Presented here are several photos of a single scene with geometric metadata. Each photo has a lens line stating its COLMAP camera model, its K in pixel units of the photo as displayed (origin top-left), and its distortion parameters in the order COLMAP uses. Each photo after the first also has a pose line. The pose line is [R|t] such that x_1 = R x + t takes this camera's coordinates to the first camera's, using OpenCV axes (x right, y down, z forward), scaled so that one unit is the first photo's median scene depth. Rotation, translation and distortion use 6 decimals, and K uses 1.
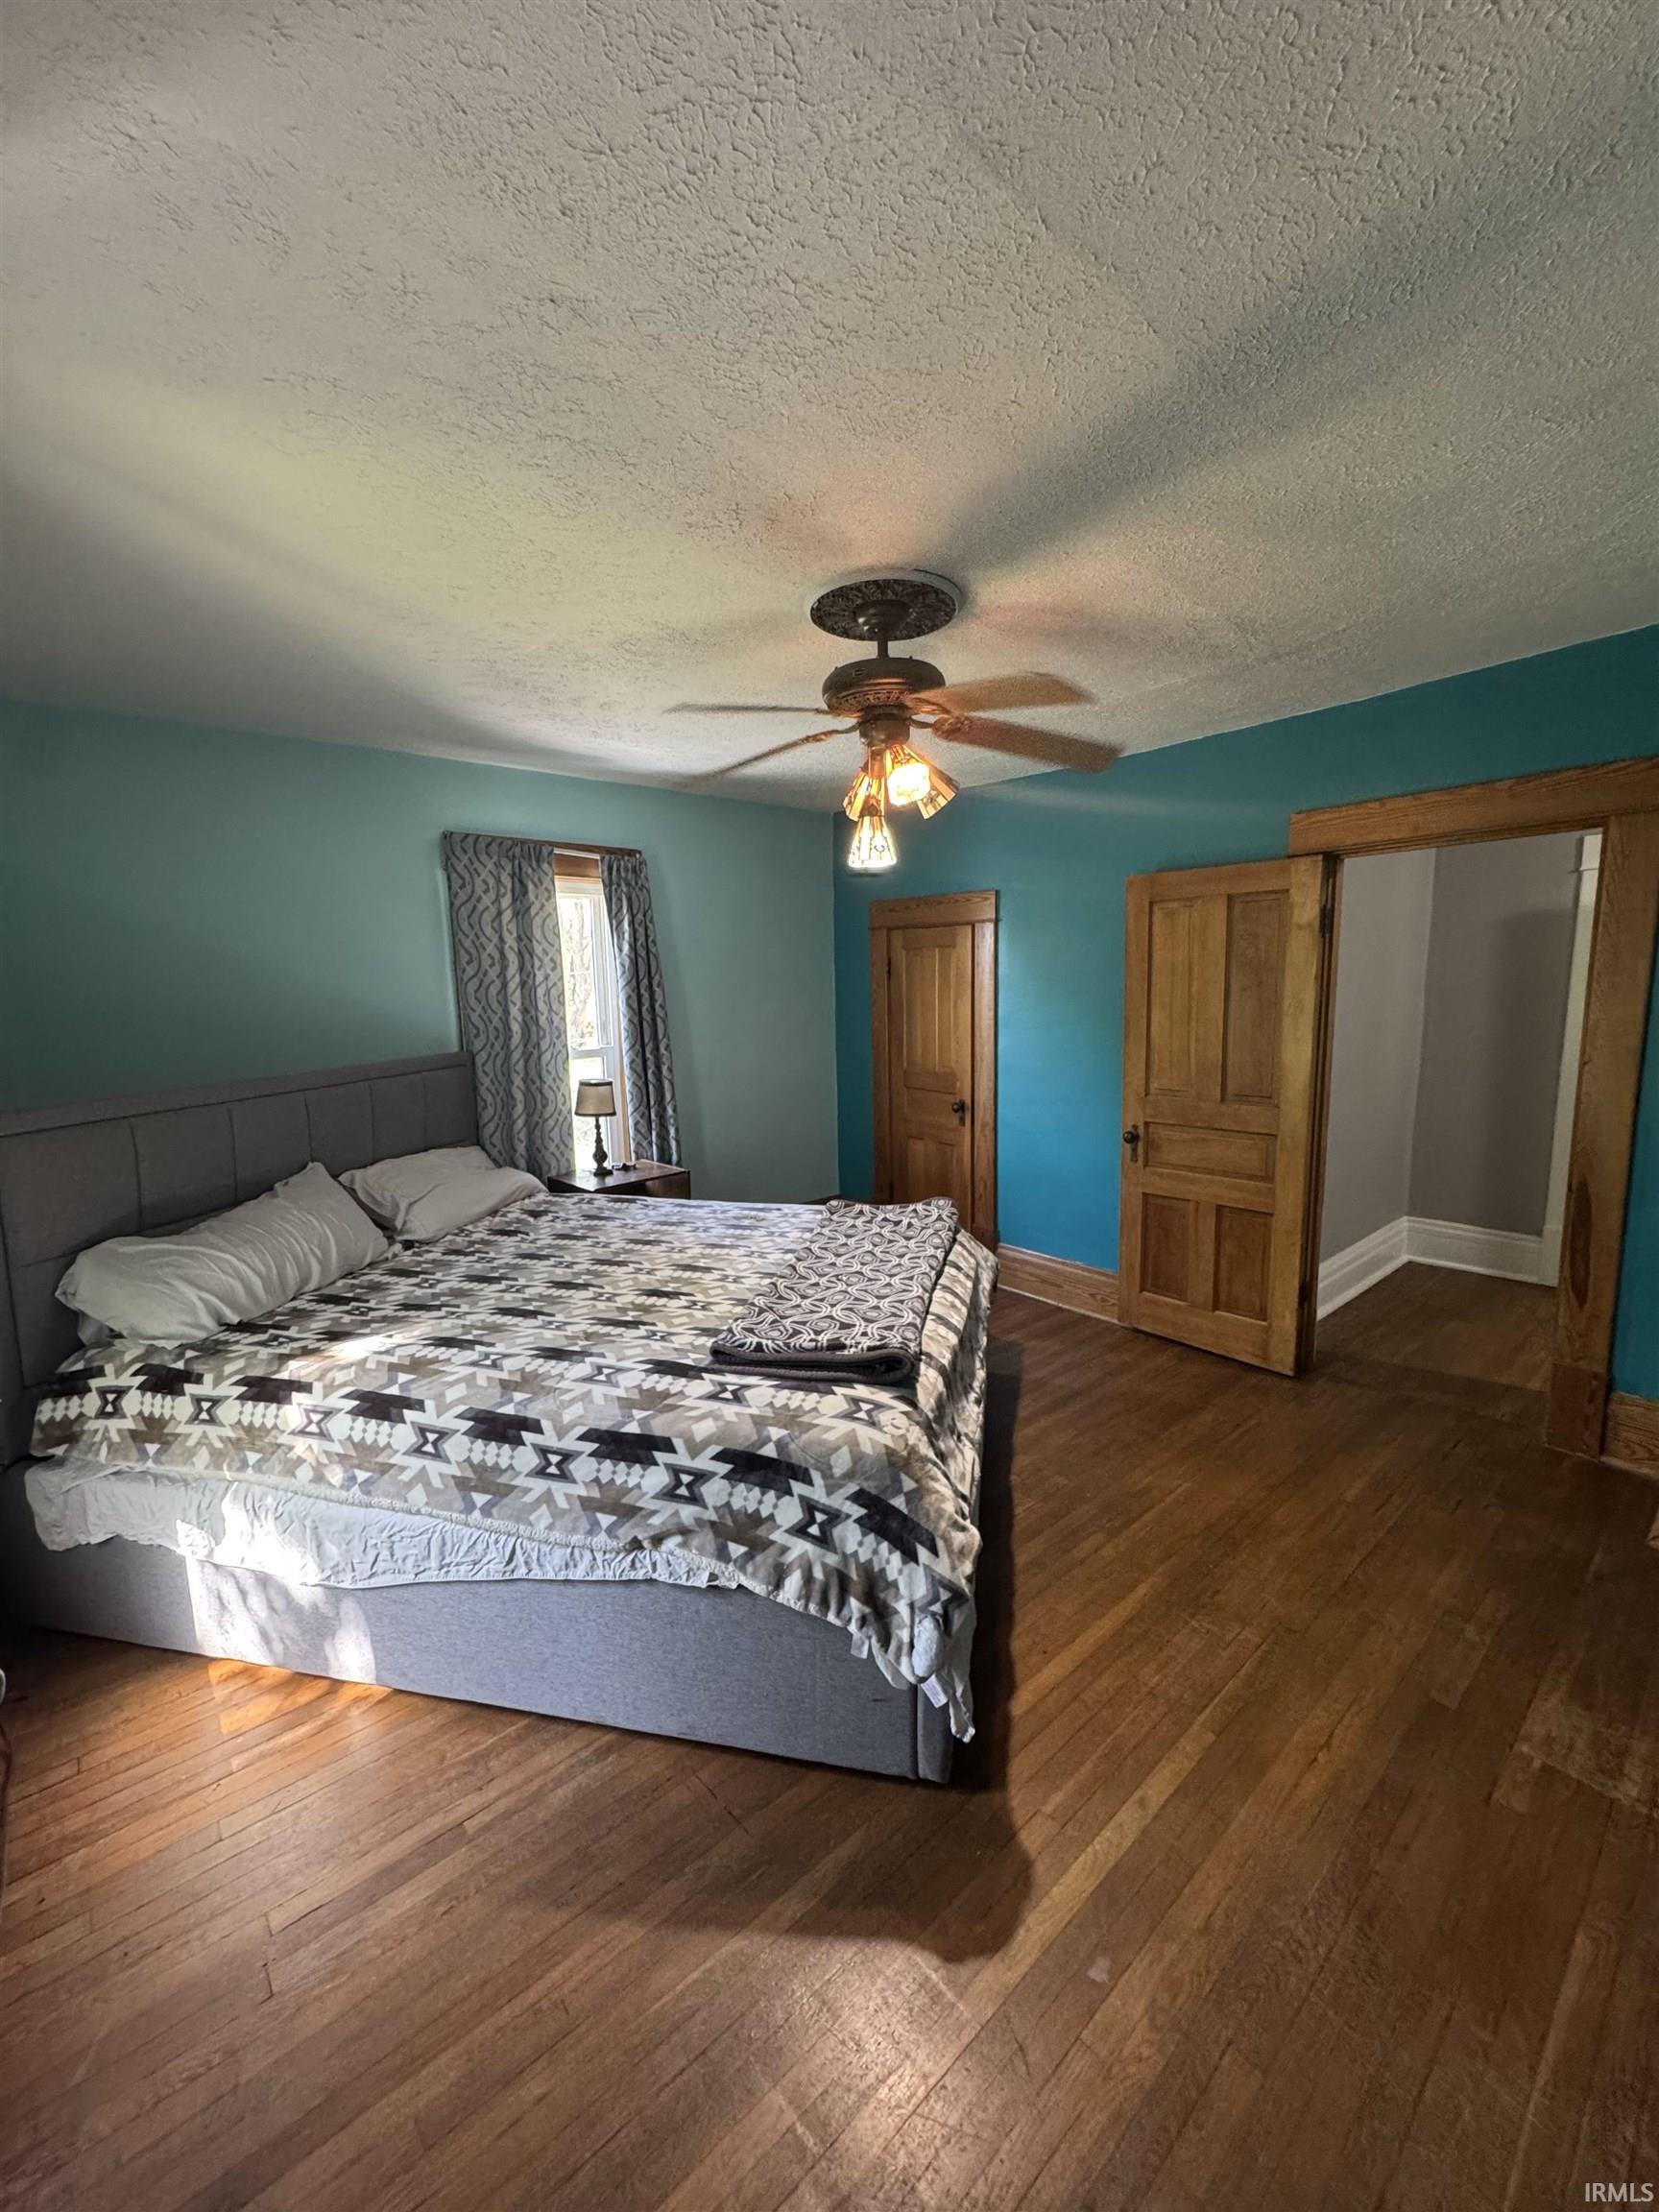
lens RADIAL K [[869.4, 0, 829.5], [0, 869.4, 1106.0], [0, 0, 1]] dist [0.000145, 0.000025]
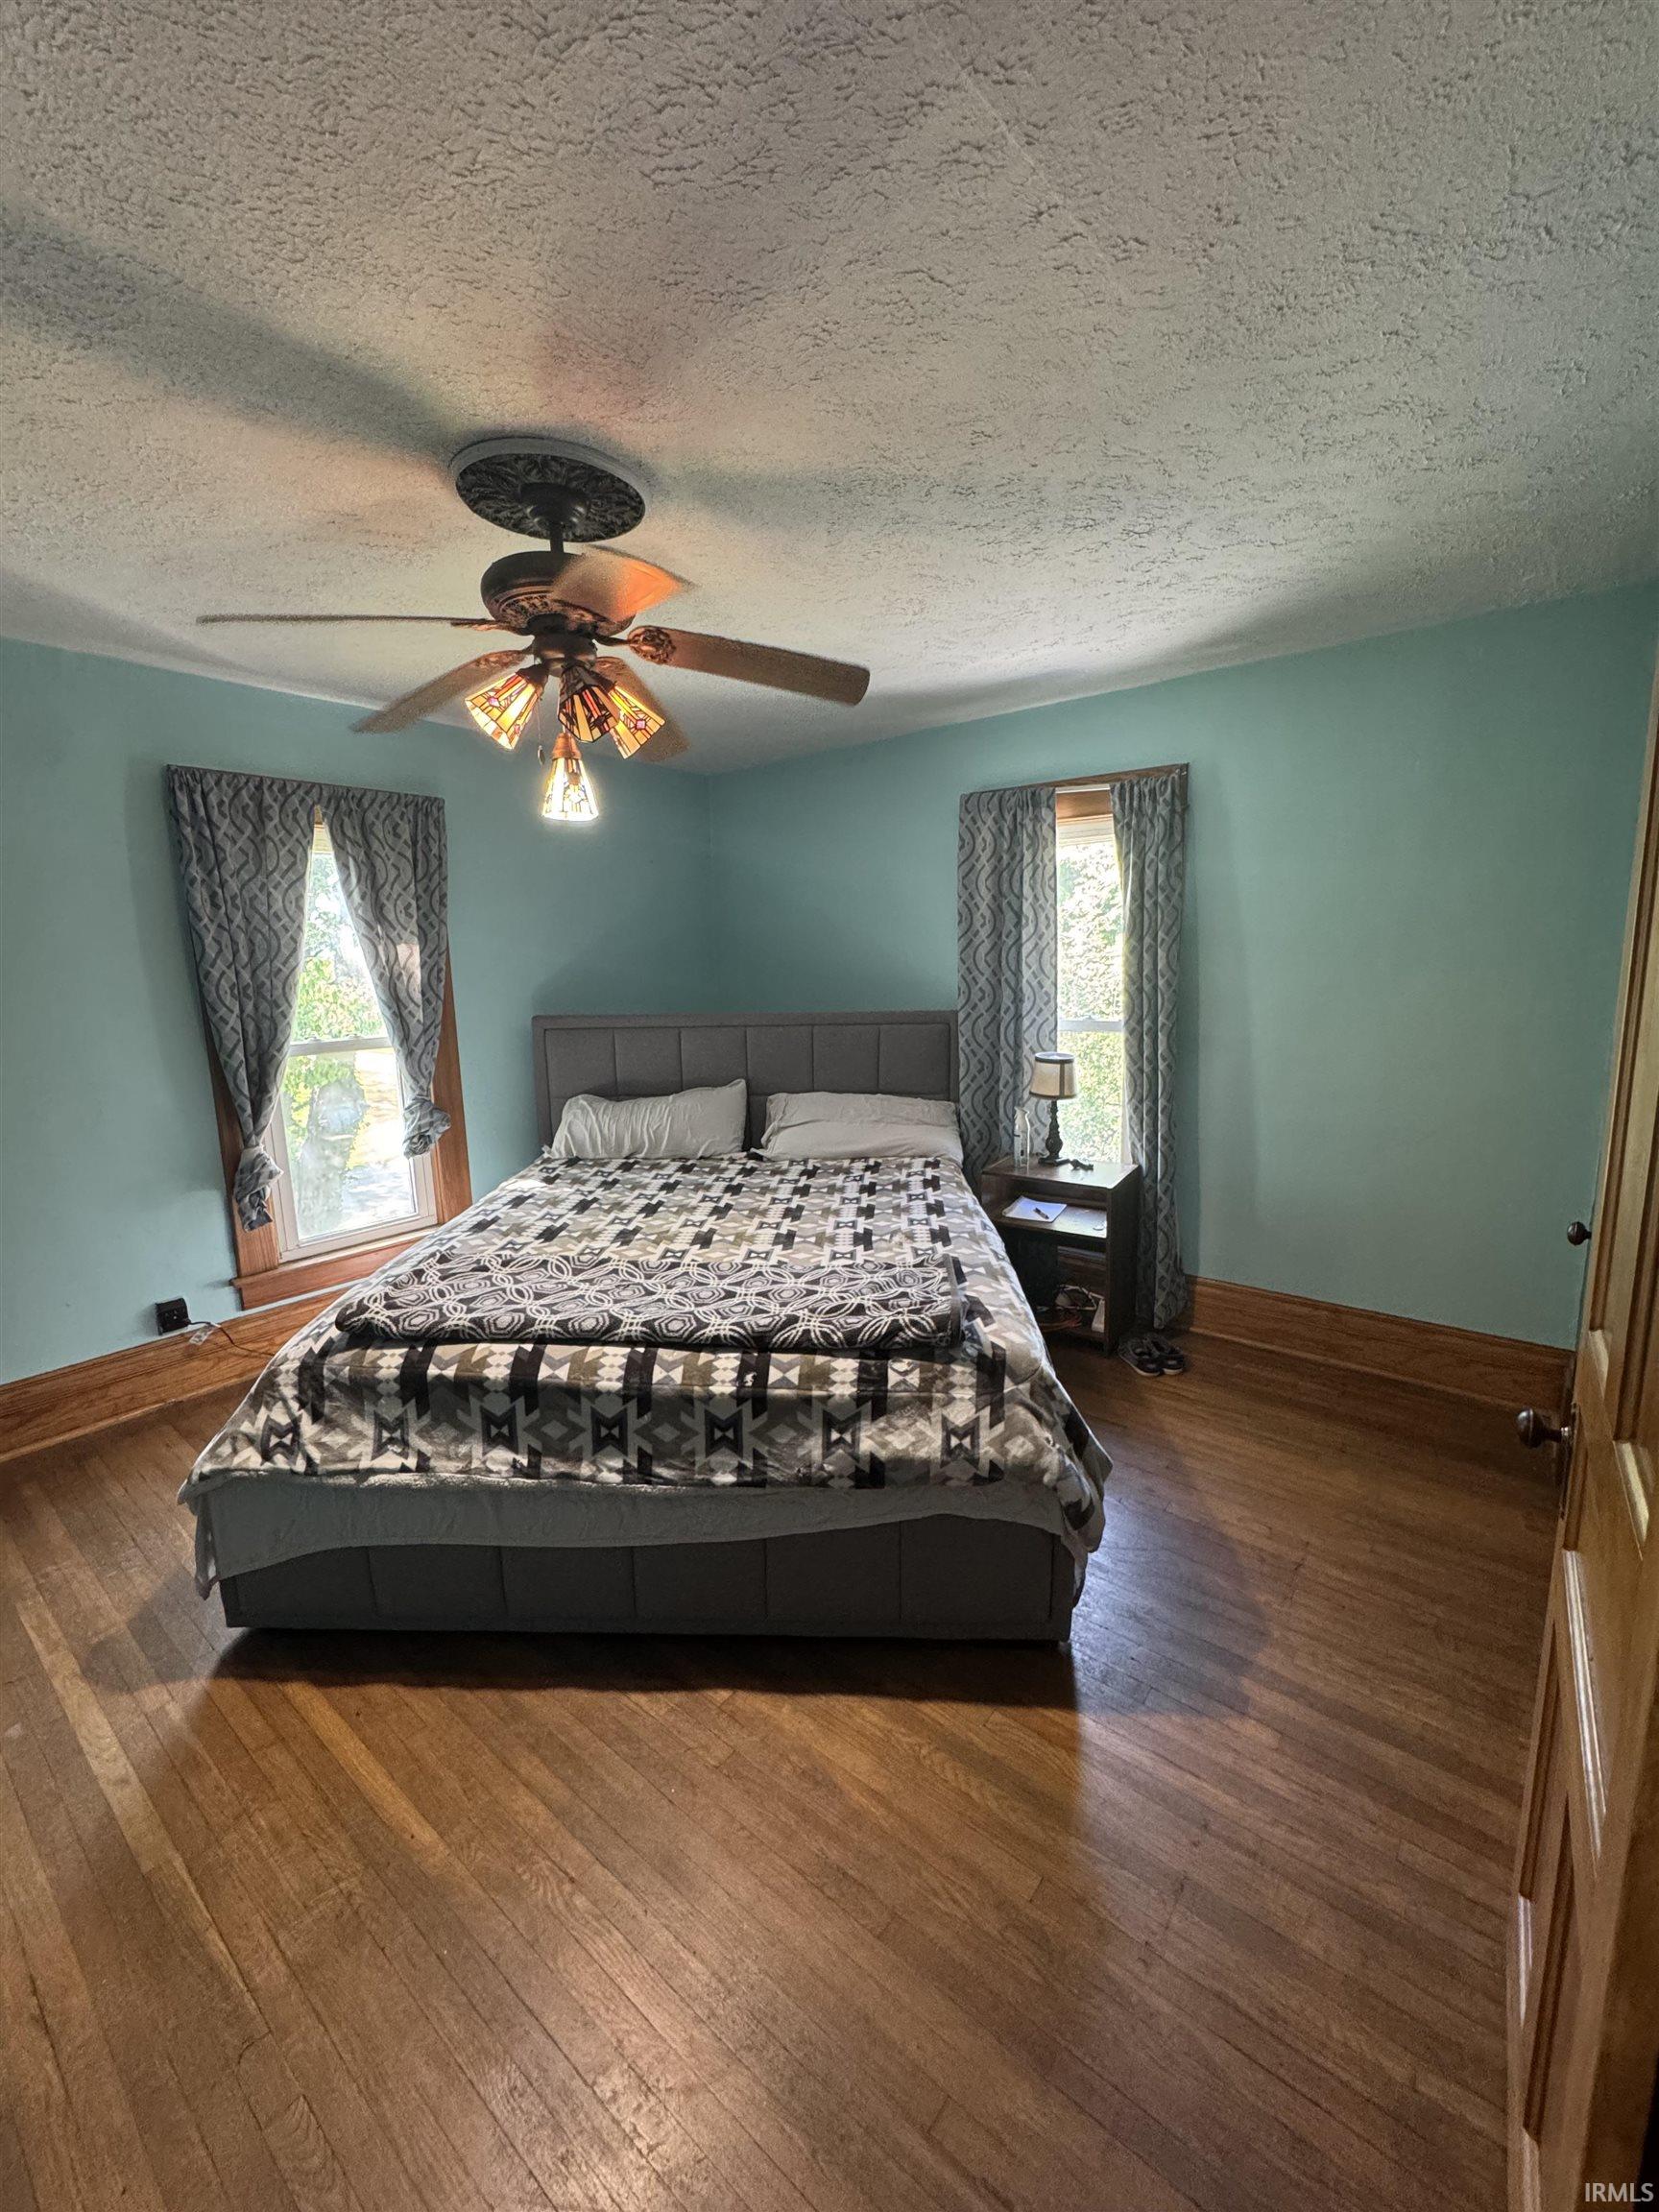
lens RADIAL K [[869.4, 0, 829.5], [0, 869.4, 1106.0], [0, 0, 1]] dist [0.000145, 0.000025]
pose [[0.191094, 0.182309, -0.964493, 0.580069], [-0.122285, 0.979367, 0.160892, -0.100413], [0.973925, 0.087197, 0.209445, 0.656263]]
